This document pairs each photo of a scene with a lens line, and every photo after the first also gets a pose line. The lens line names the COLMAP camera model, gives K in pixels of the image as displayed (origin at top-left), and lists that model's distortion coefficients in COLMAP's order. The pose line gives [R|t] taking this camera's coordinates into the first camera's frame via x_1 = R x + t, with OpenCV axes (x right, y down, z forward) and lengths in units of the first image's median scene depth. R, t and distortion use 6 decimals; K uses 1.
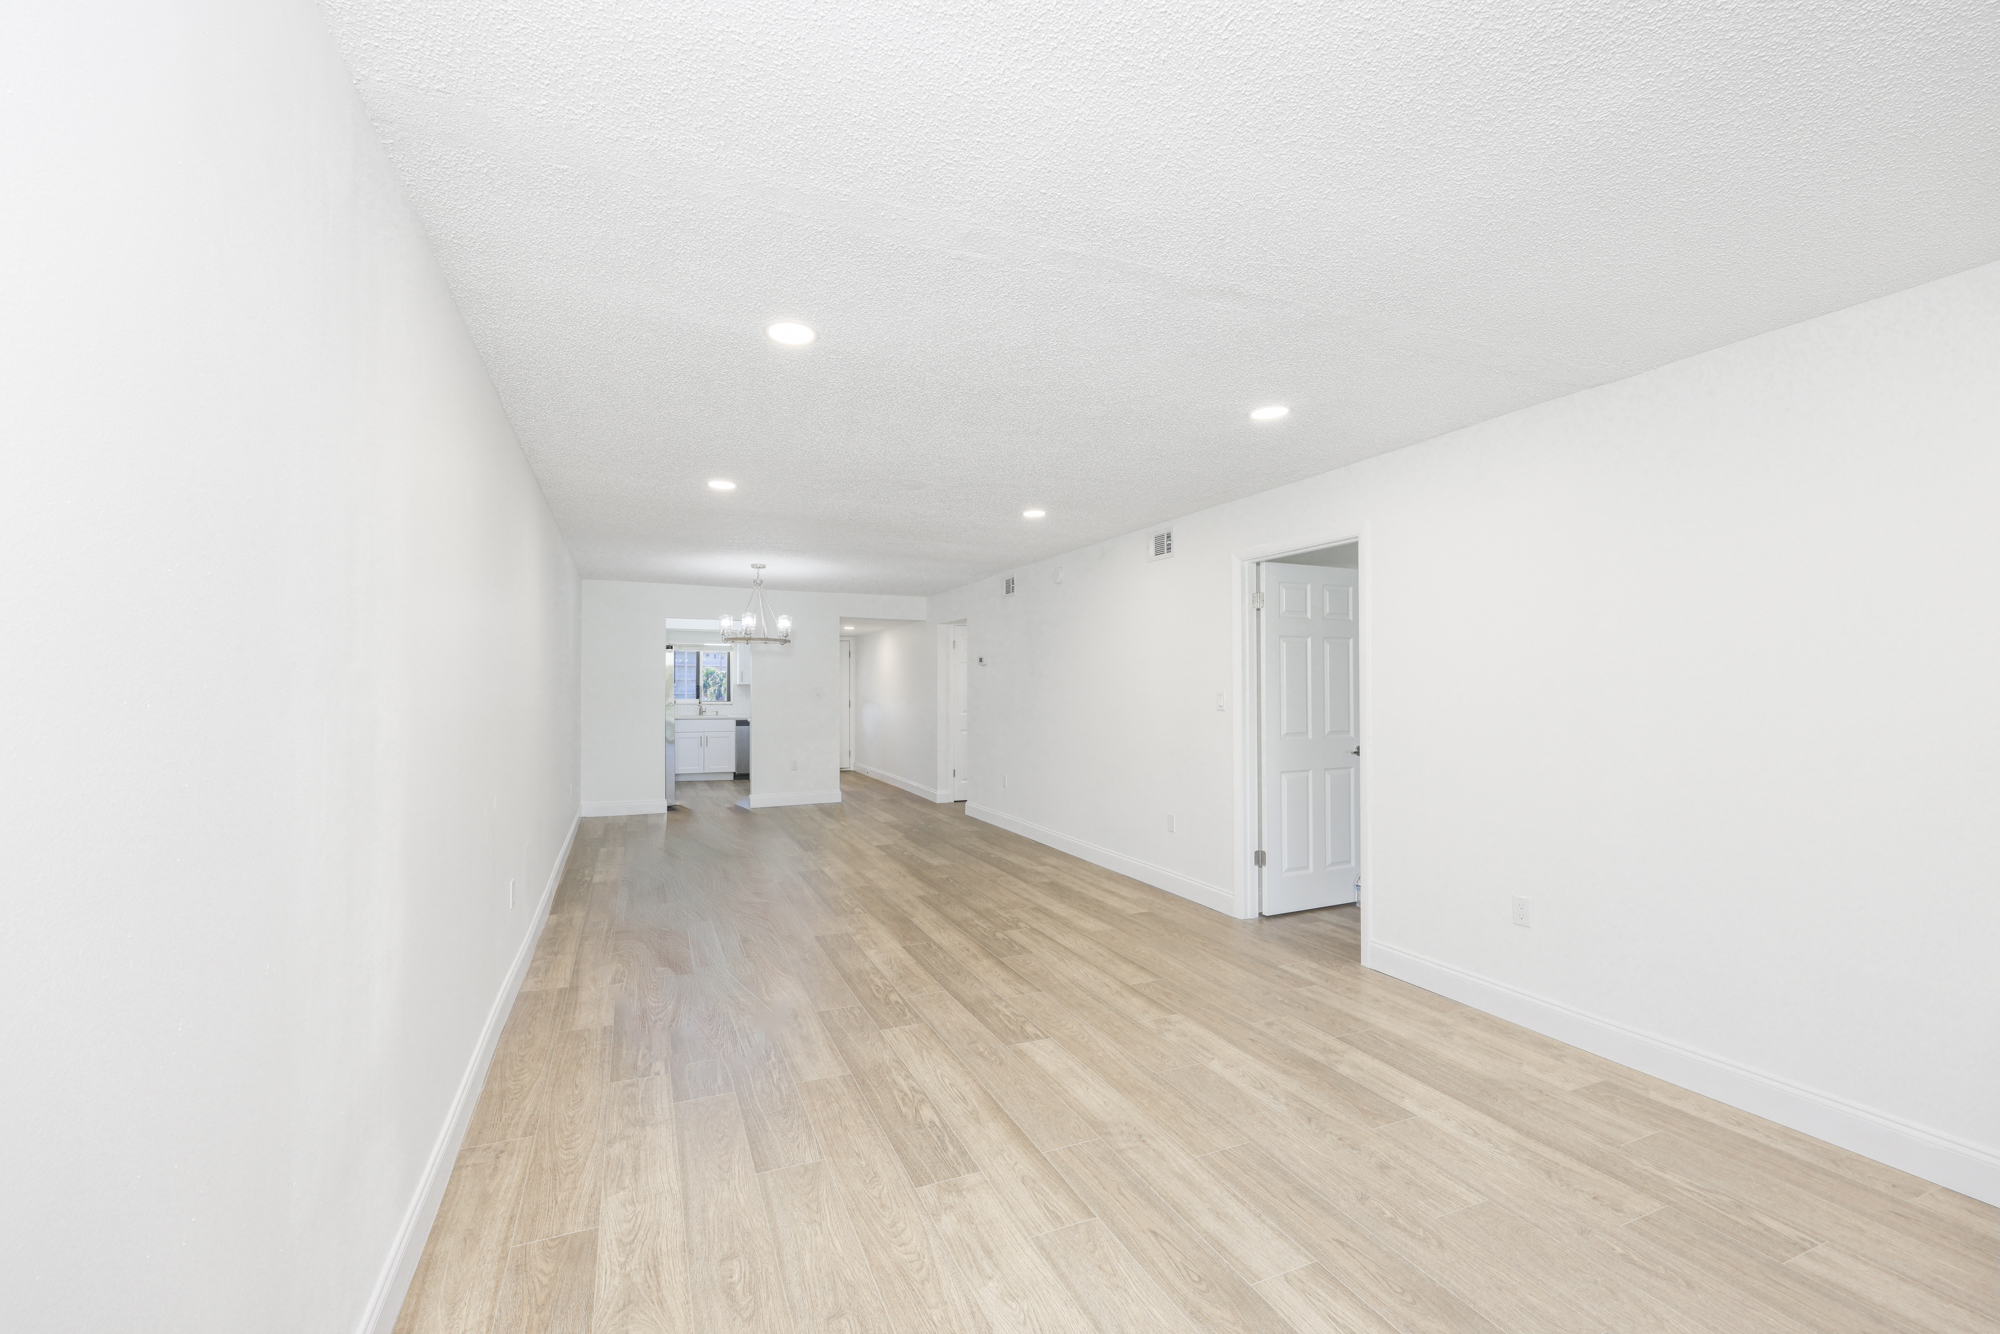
lens RADIAL K [[801.4, 0, 977.0], [0, 801.4, 680.9], [0, 0, 1]] dist [-0.001058, 0.000677]
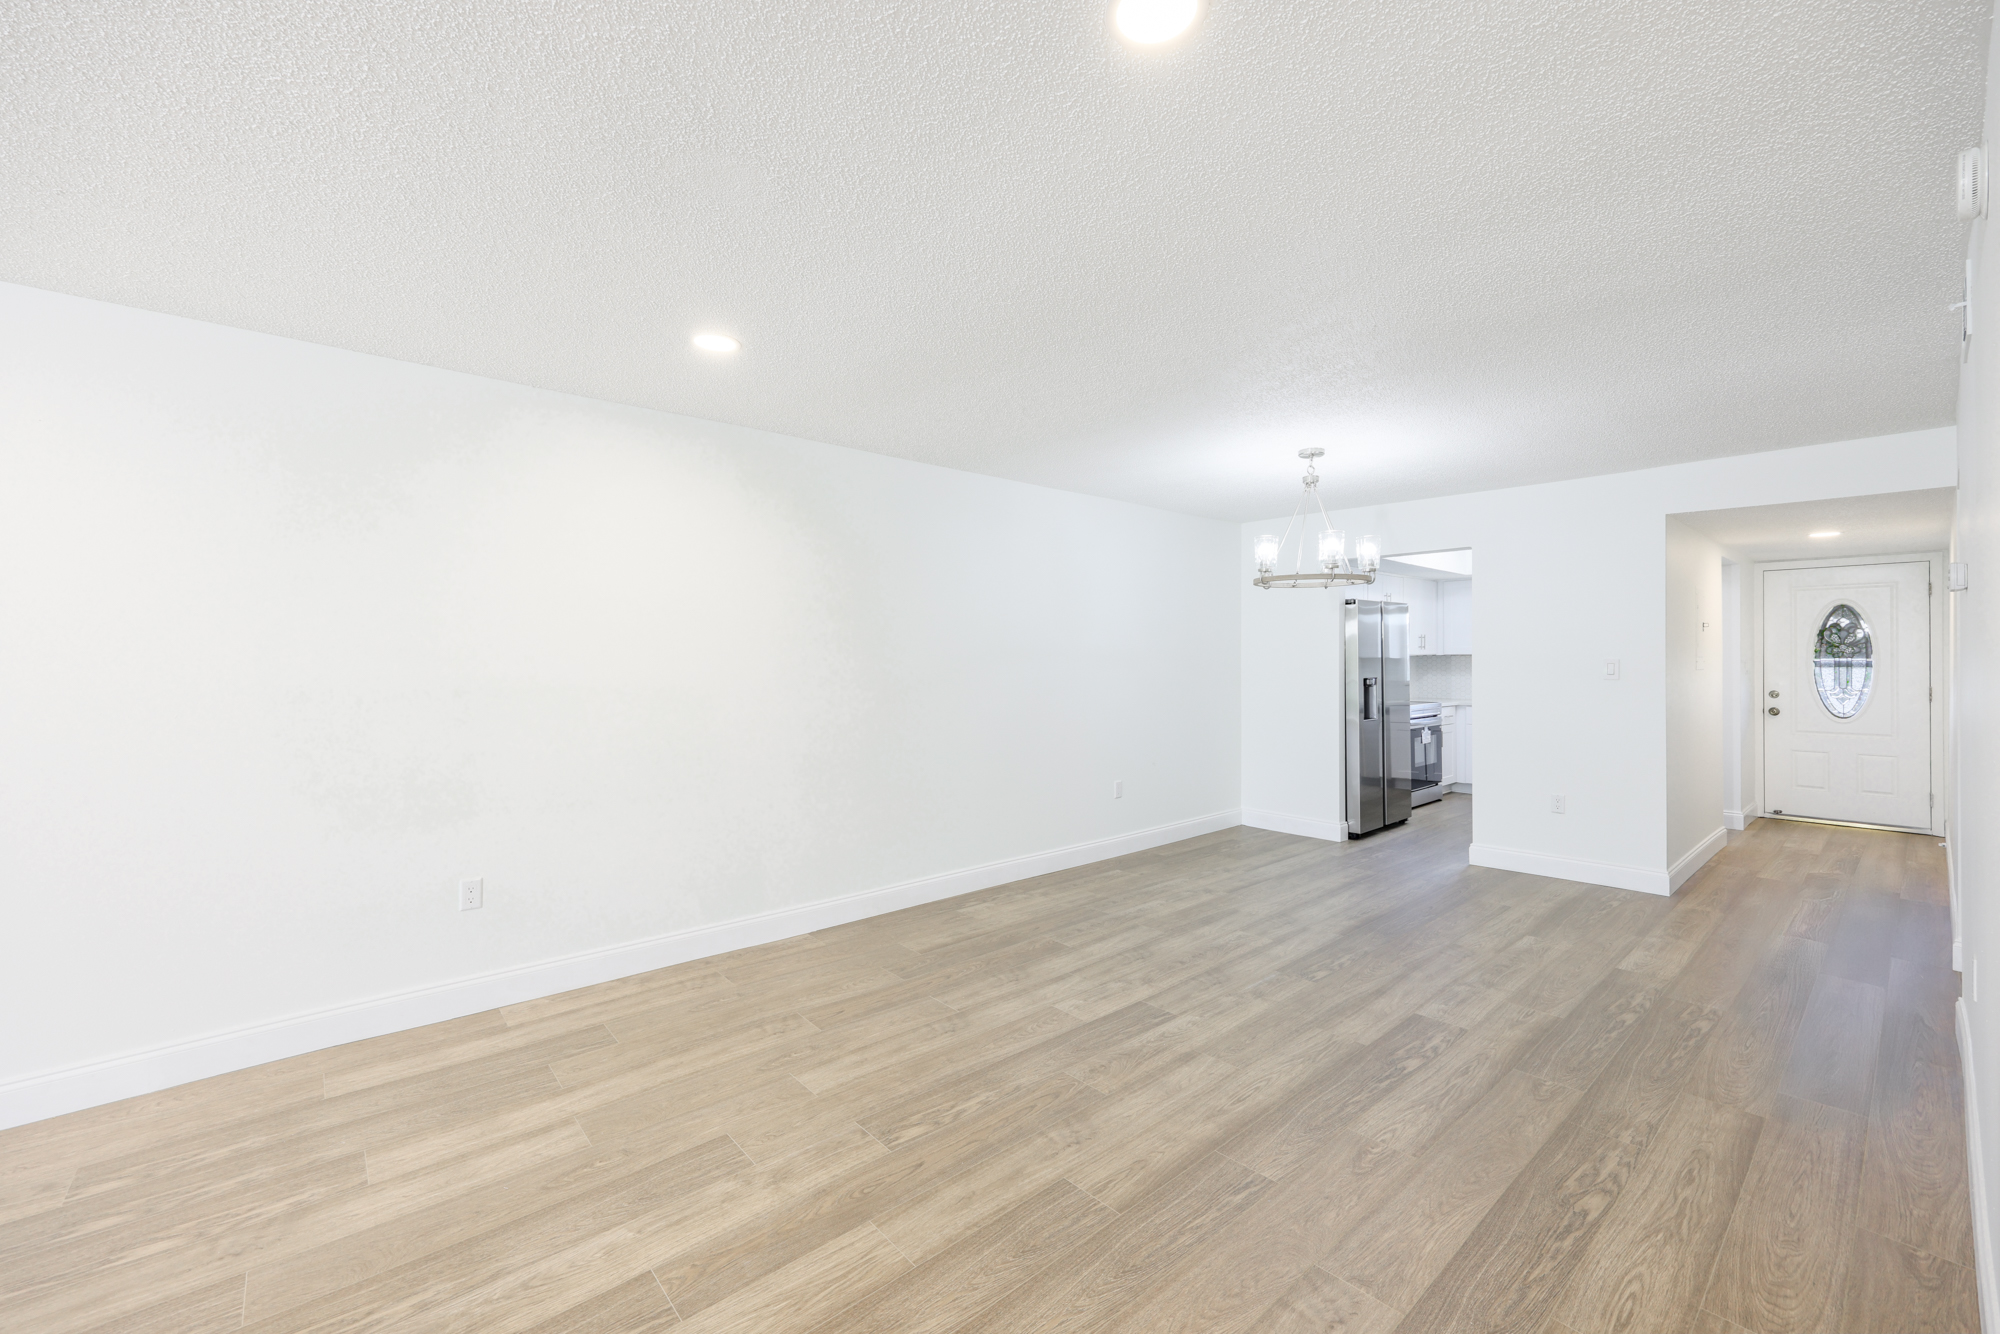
lens RADIAL K [[801.4, 0, 1000.9], [0, 801.4, 673.4], [0, 0, 1]] dist [-0.001058, 0.000677]
pose [[0.312718, 0.013872, -0.949745, 0.407630], [0.008462, 0.999813, 0.017390, 0.008023], [0.949808, -0.013475, 0.312542, 1.171492]]
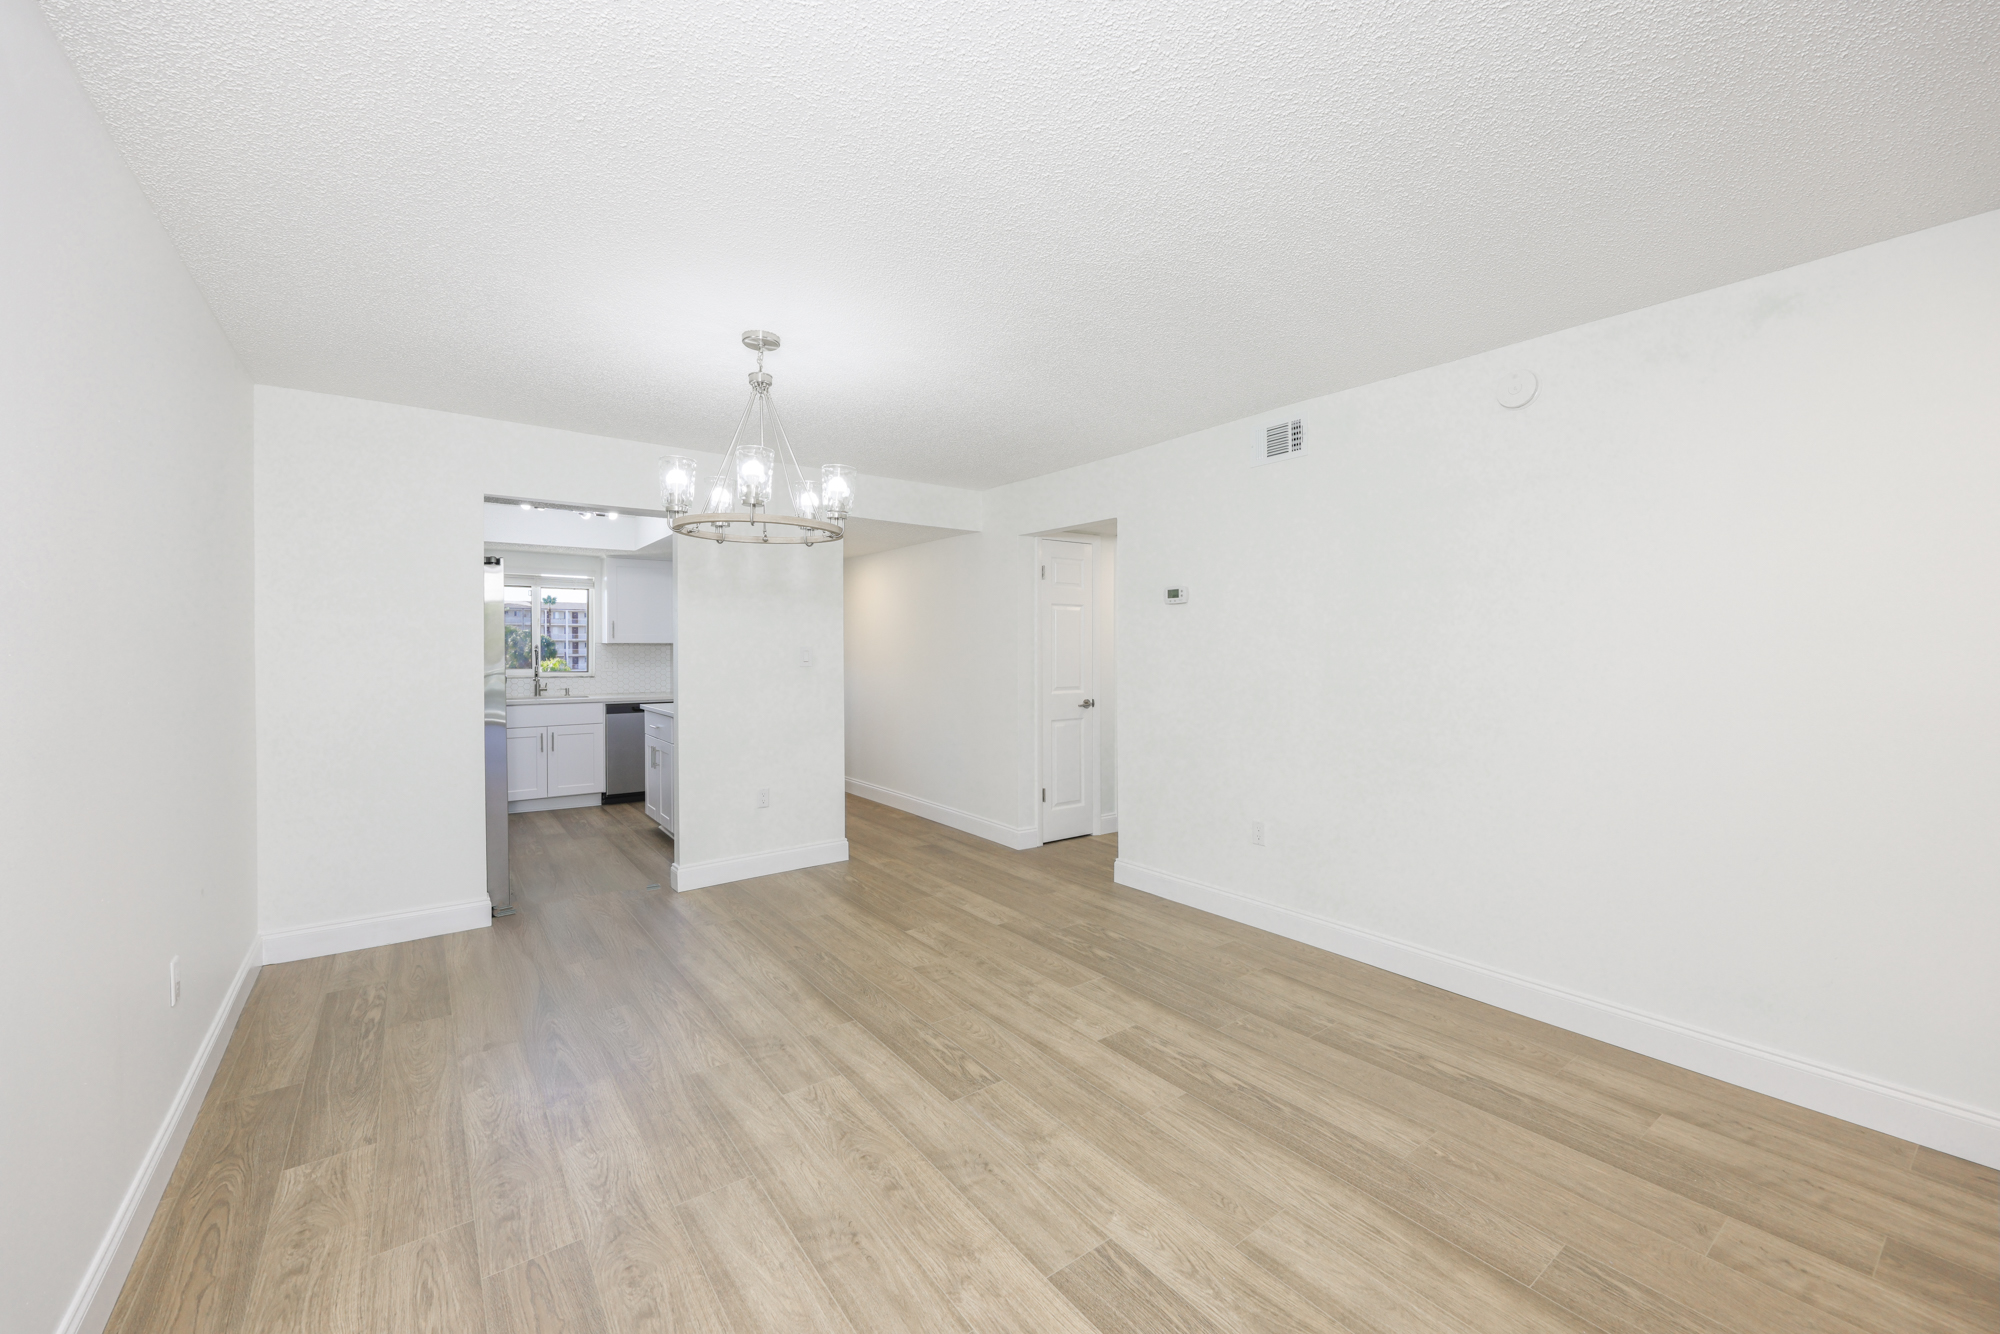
lens RADIAL K [[801.4, 0, 1009.4], [0, 801.4, 652.6], [0, 0, 1]] dist [-0.001058, 0.000677]
pose [[0.970999, -0.005864, 0.239013, -0.486425], [0.002079, 0.999868, 0.016086, 0.007164], [-0.239076, -0.015122, 0.970883, 1.139658]]
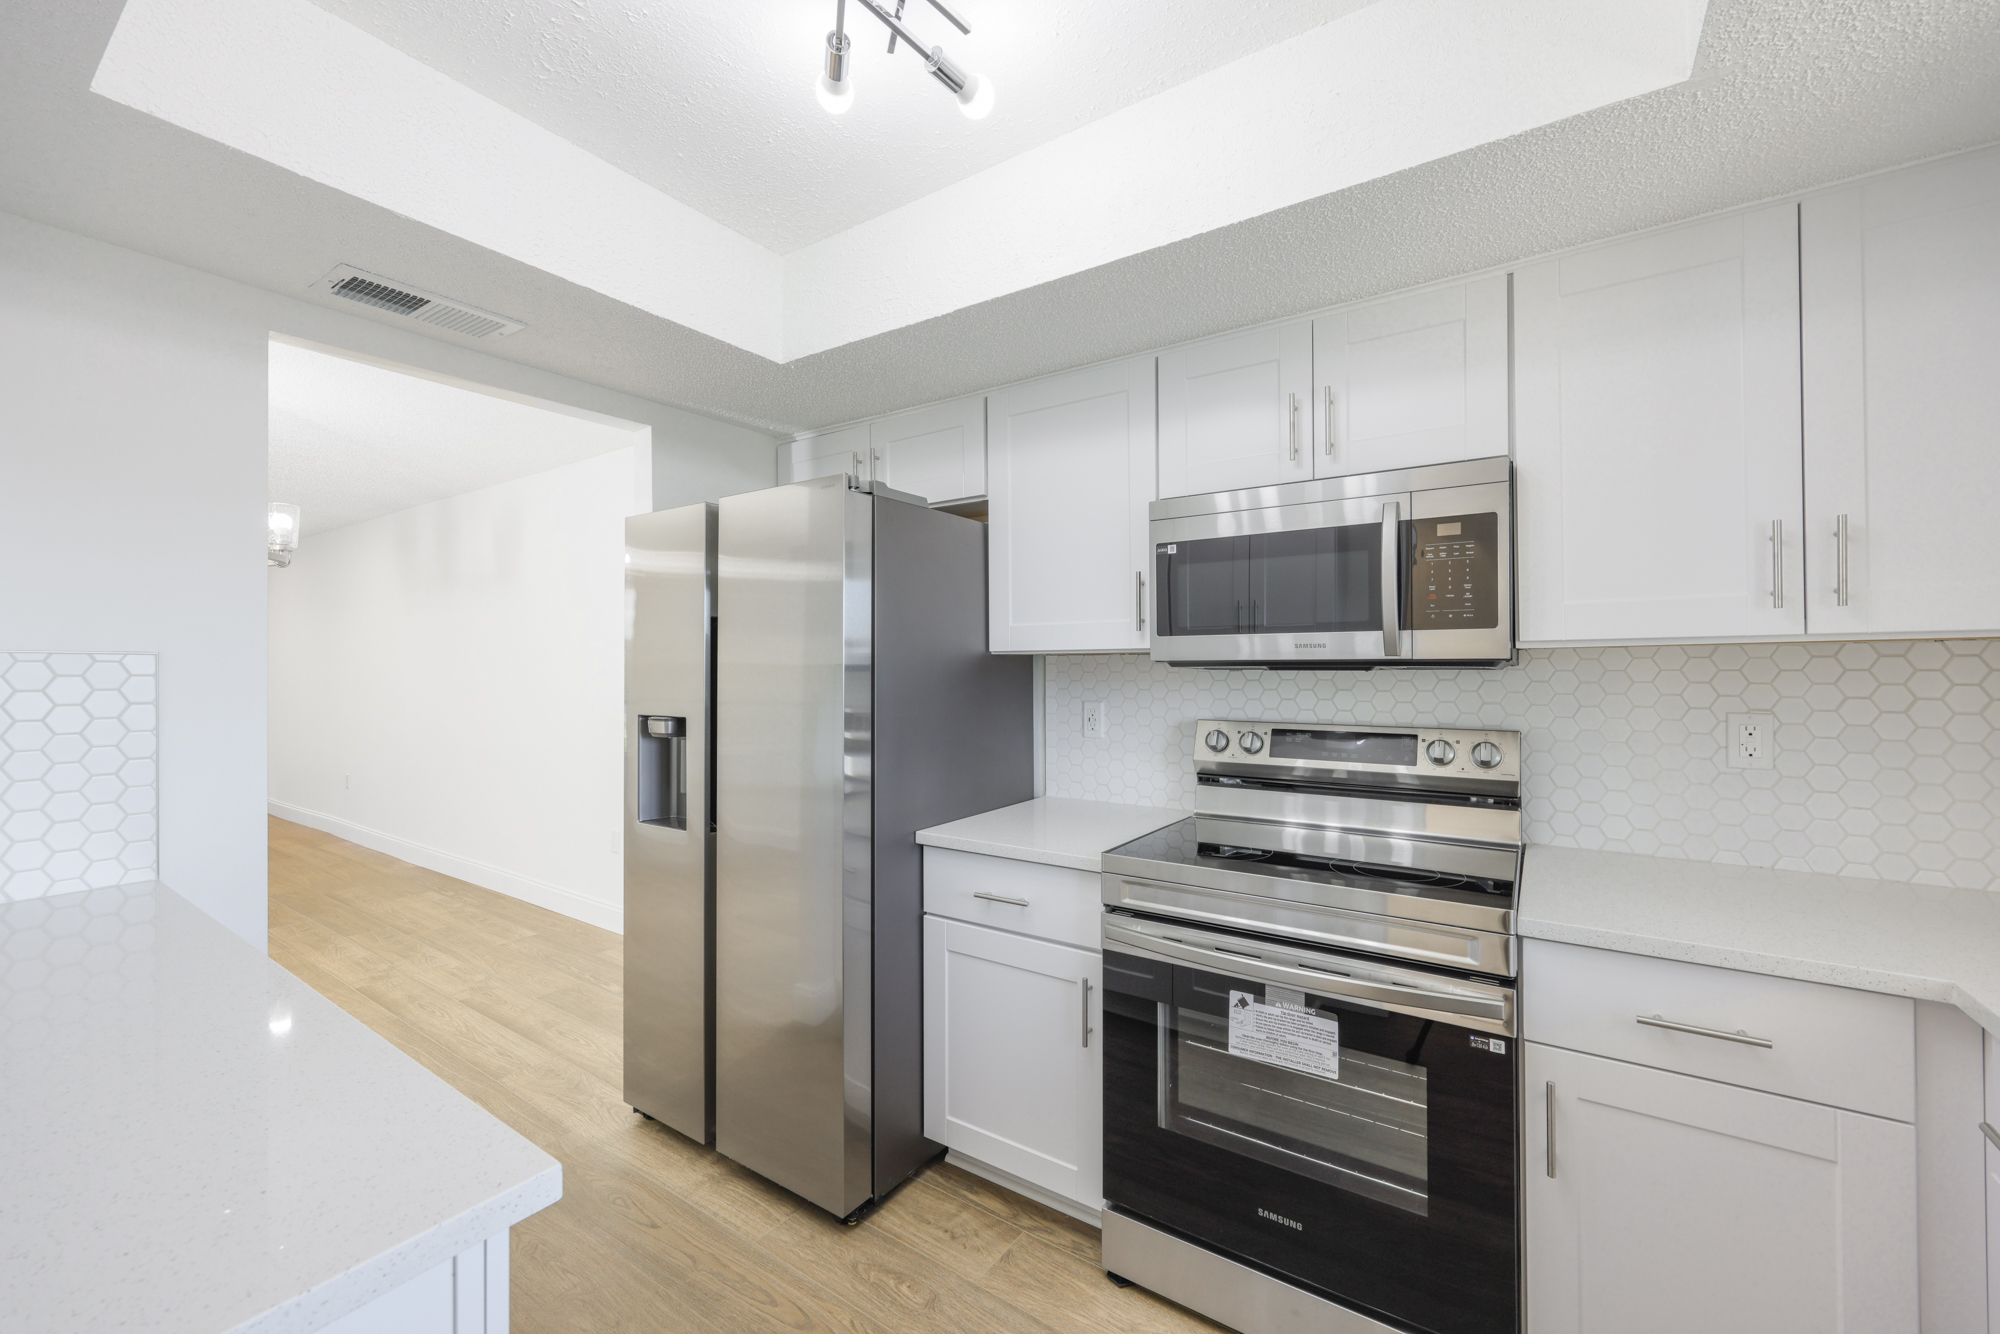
lens RADIAL K [[801.4, 0, 961.8], [0, 801.4, 665.3], [0, 0, 1]] dist [-0.001058, 0.000677]
pose [[-0.857448, 0.002075, -0.514566, -0.780867], [0.005737, 0.999968, -0.005526, 0.028122], [0.514538, -0.007690, -0.857433, 2.994780]]
